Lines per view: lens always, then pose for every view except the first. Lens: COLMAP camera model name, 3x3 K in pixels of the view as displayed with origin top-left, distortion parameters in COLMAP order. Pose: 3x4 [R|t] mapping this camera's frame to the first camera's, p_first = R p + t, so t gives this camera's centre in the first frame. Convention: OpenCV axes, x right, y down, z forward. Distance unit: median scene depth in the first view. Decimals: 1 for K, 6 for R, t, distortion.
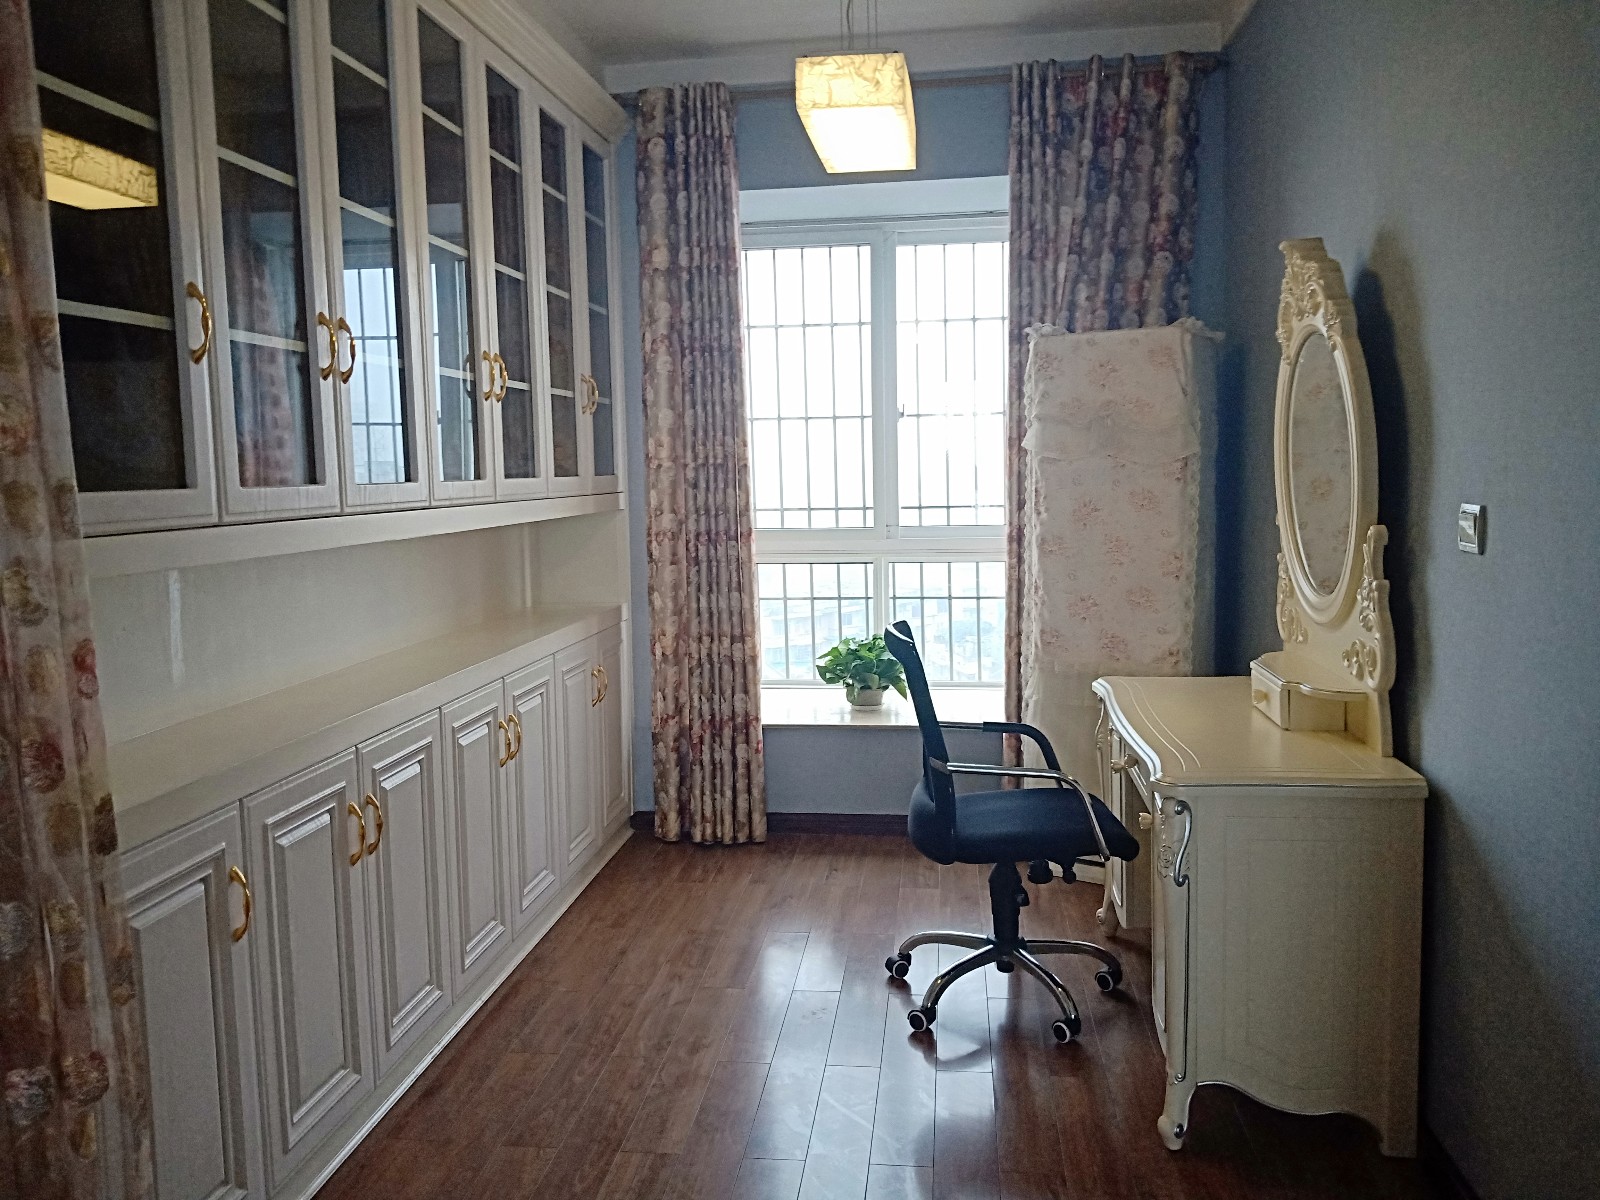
lens RADIAL K [[1263.2, 0, 806.8], [0, 1263.2, 621.2], [0, 0, 1]] dist [0.085383, -0.159653]
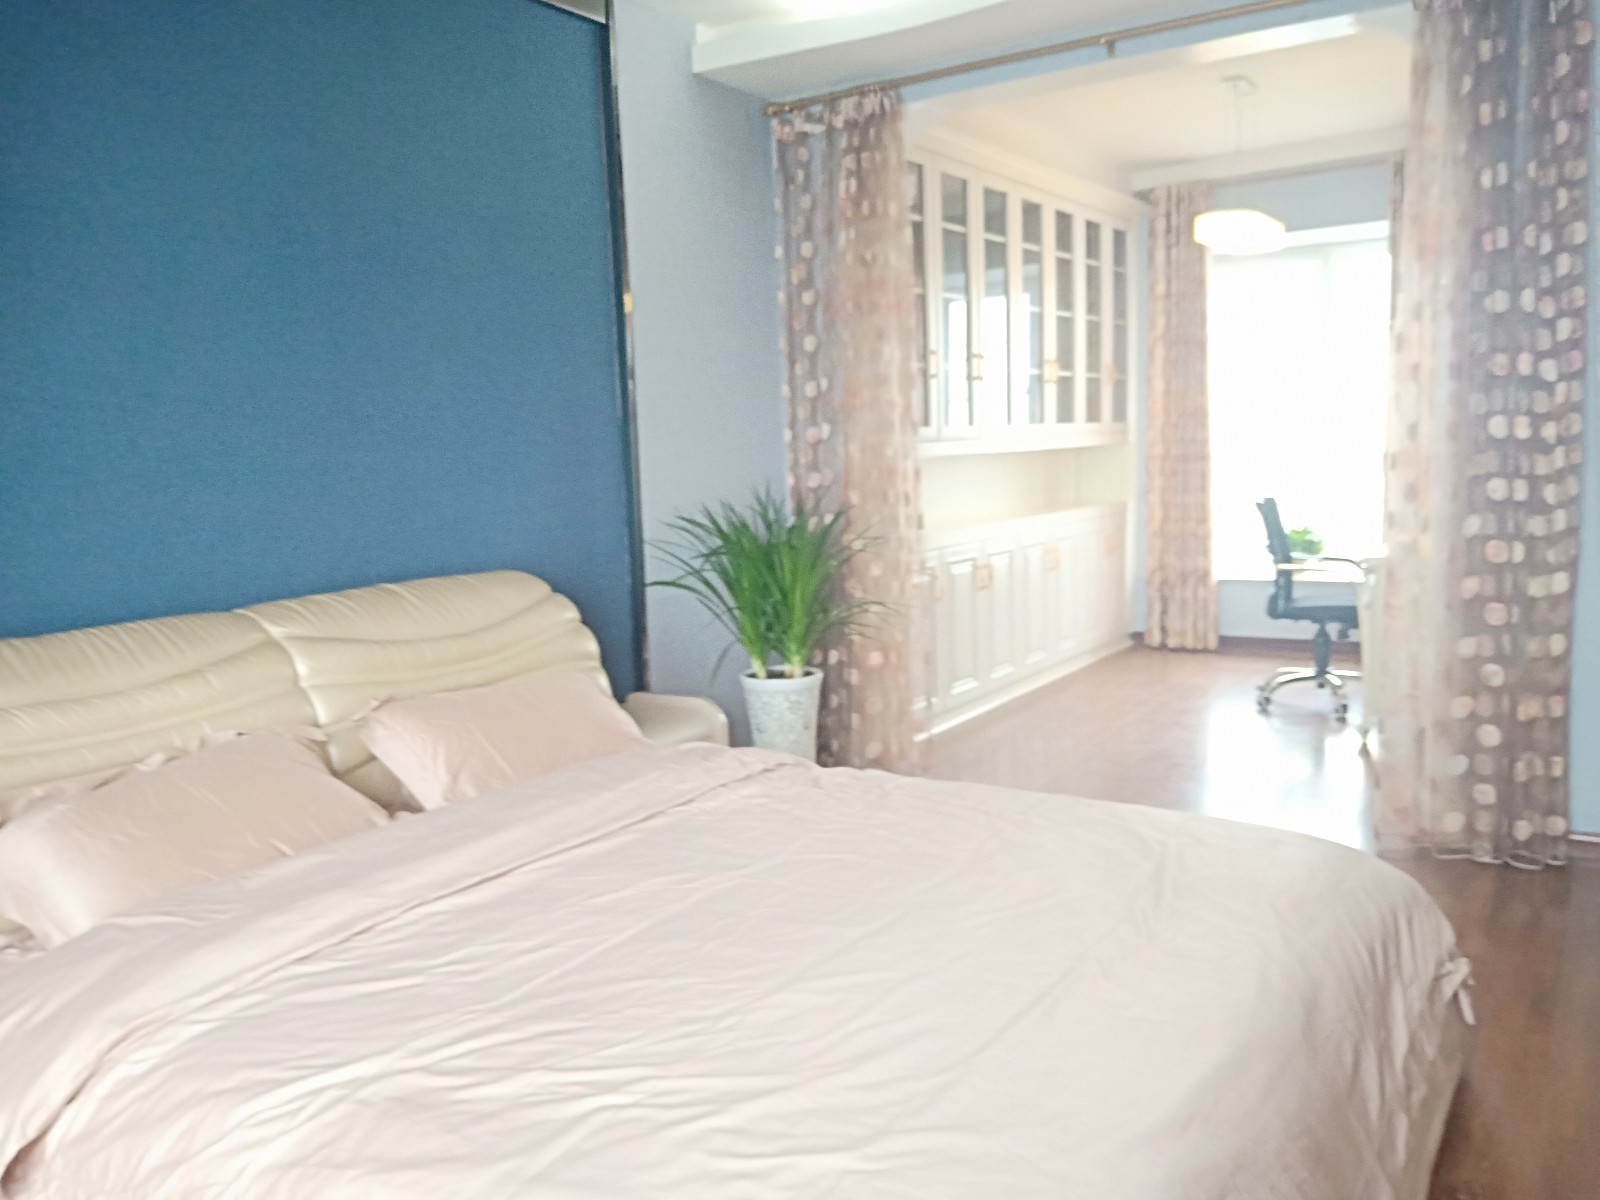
lens RADIAL K [[1263.2, 0, 806.8], [0, 1263.2, 621.2], [0, 0, 1]] dist [0.085383, -0.159653]
pose [[0.898811, 0.040567, -0.436455, 0.215270], [-0.028793, 0.999022, 0.033561, 0.104540], [0.437389, -0.017598, 0.899100, -0.704945]]
